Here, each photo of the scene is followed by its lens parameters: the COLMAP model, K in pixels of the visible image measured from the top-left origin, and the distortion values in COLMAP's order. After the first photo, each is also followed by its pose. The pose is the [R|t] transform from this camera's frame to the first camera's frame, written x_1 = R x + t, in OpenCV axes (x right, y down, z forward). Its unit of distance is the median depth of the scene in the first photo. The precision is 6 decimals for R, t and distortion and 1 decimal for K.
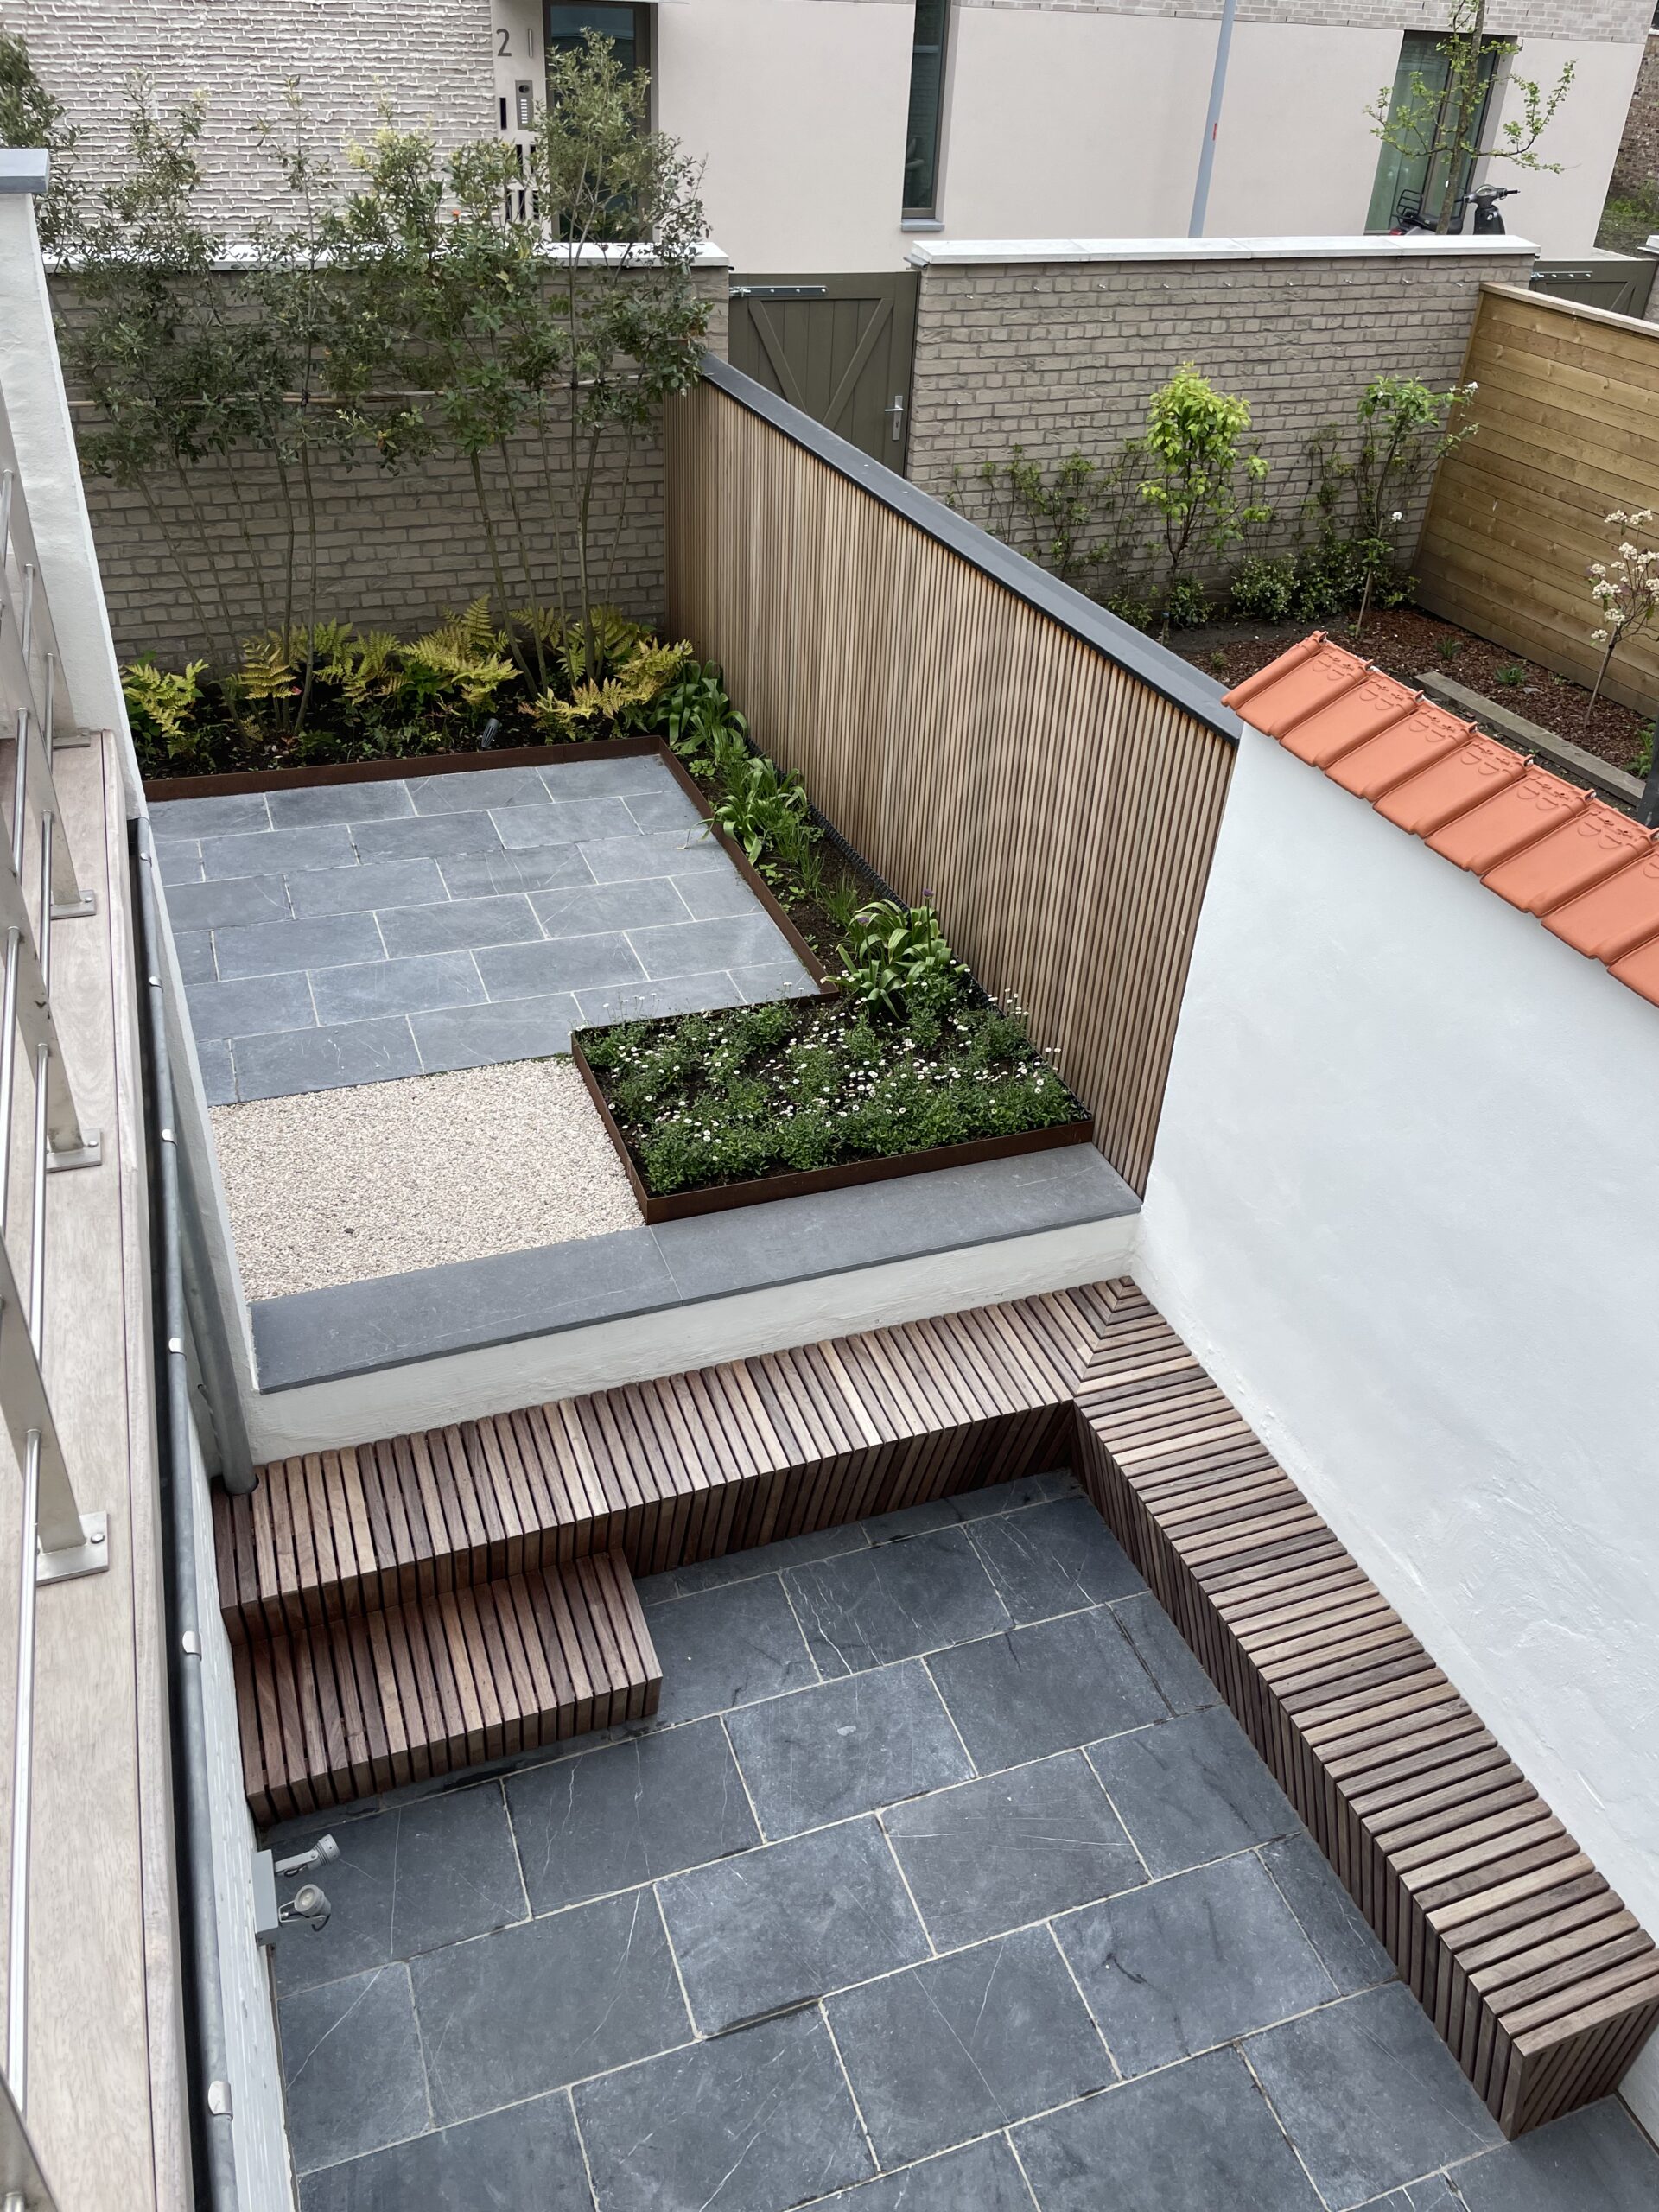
lens RADIAL K [[1705.6, 0, 839.5], [0, 1705.6, 1113.9], [0, 0, 1]] dist [0.100812, -0.137000]
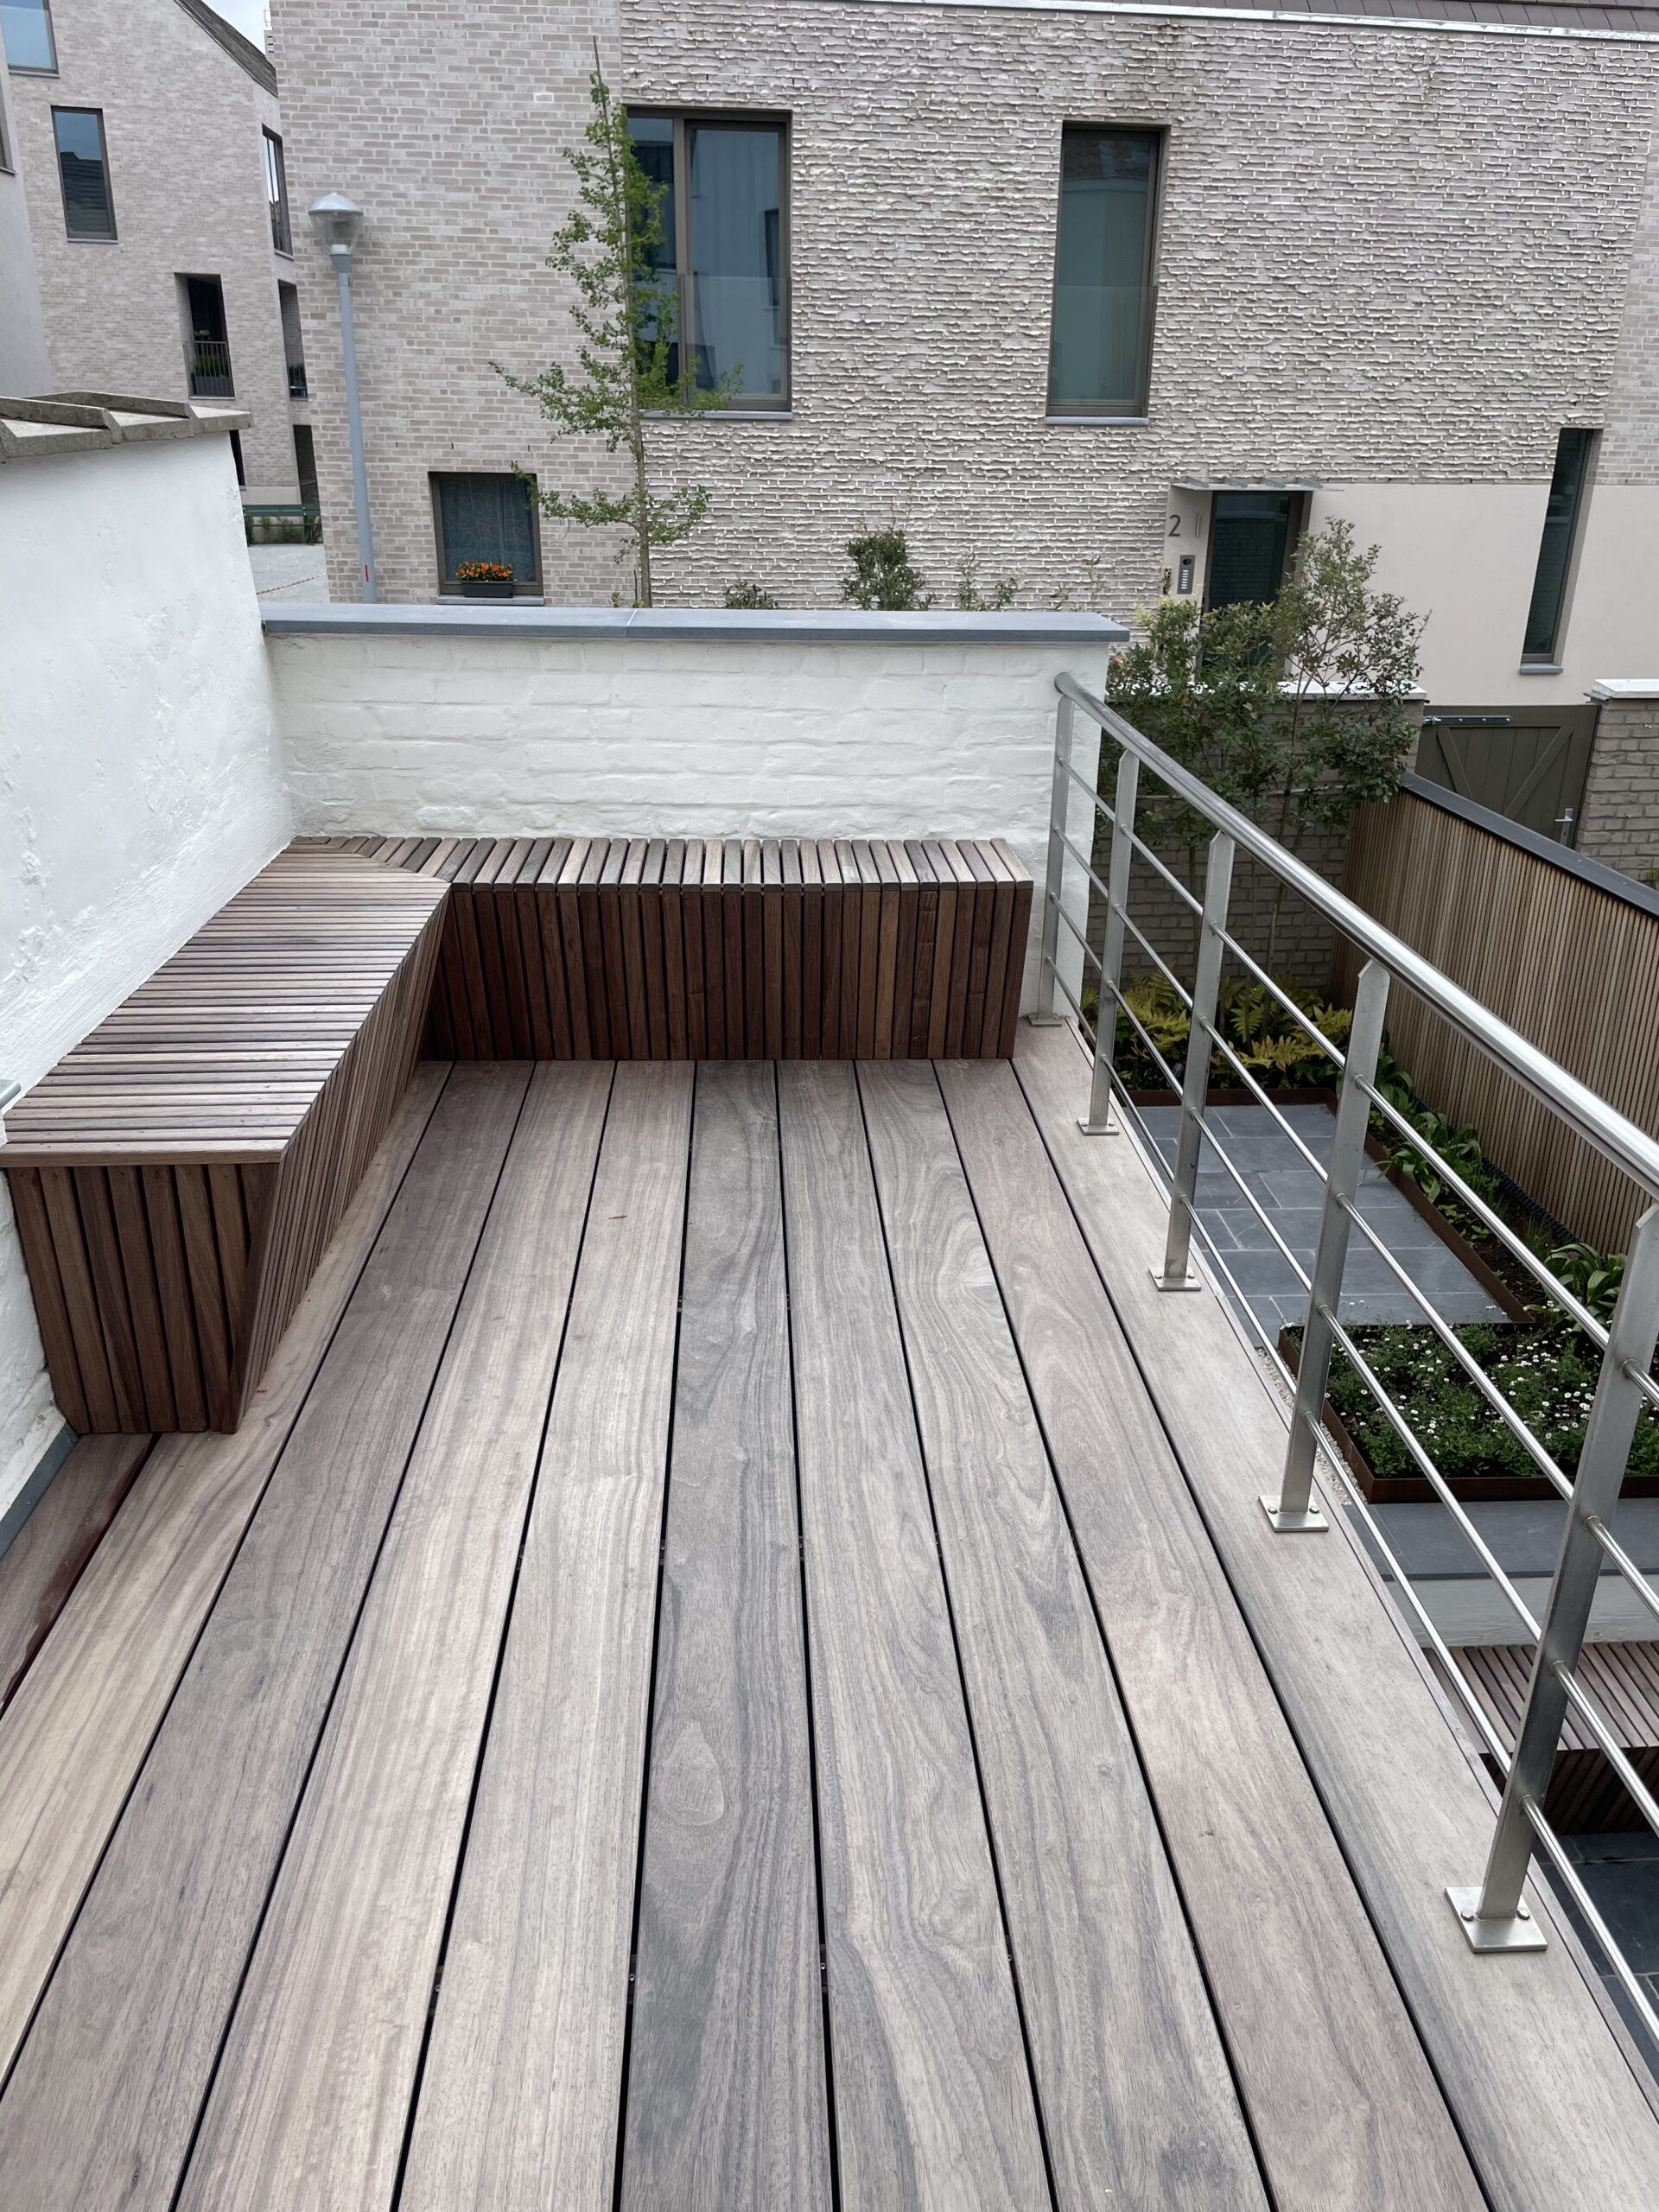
lens RADIAL K [[1705.6, 0, 839.5], [0, 1705.6, 1113.9], [0, 0, 1]] dist [0.100812, -0.137000]
pose [[0.957012, 0.077199, -0.279584, -0.101614], [-0.136807, 0.970111, -0.200422, 0.062385], [0.255755, 0.230055, 0.938969, -0.115558]]
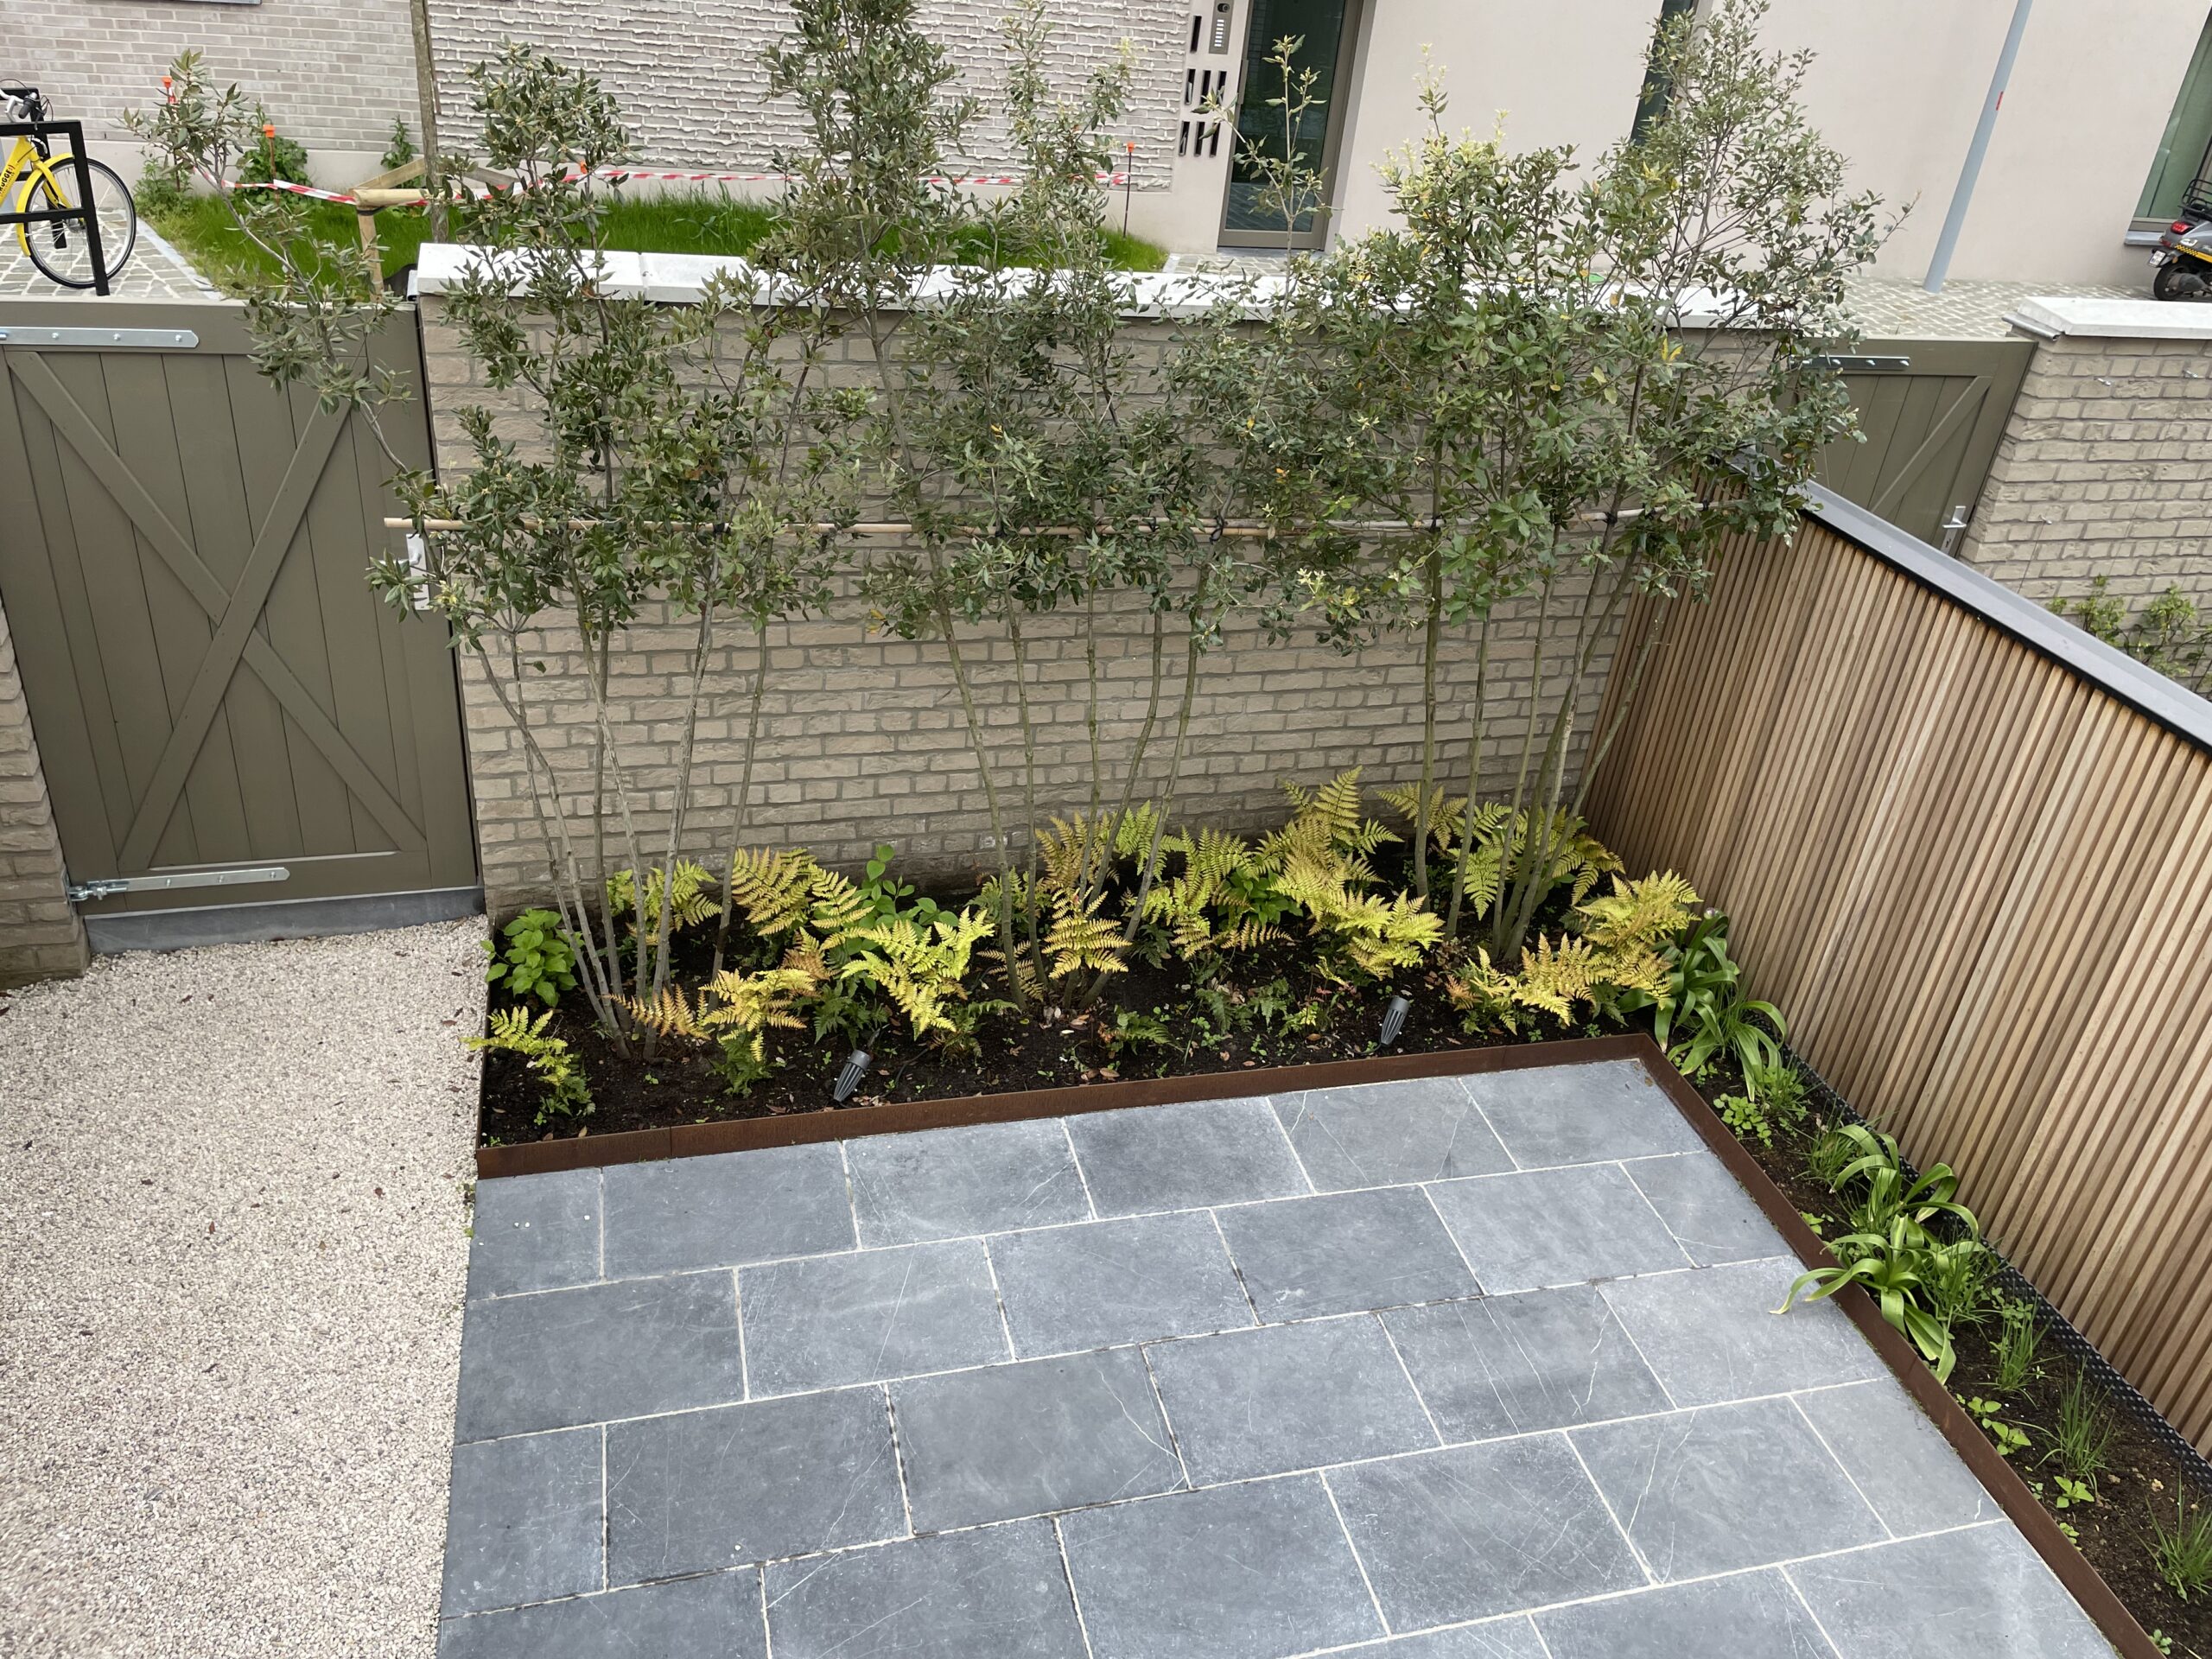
lens RADIAL K [[1705.6, 0, 1120.8], [0, 1705.6, 821.6], [0, 0, 1]] dist [0.100812, -0.137000]
pose [[0.994160, 0.091311, -0.057521, -0.286634], [-0.095767, 0.992170, -0.080172, -0.244824], [0.049750, 0.085213, 0.995120, 0.376943]]
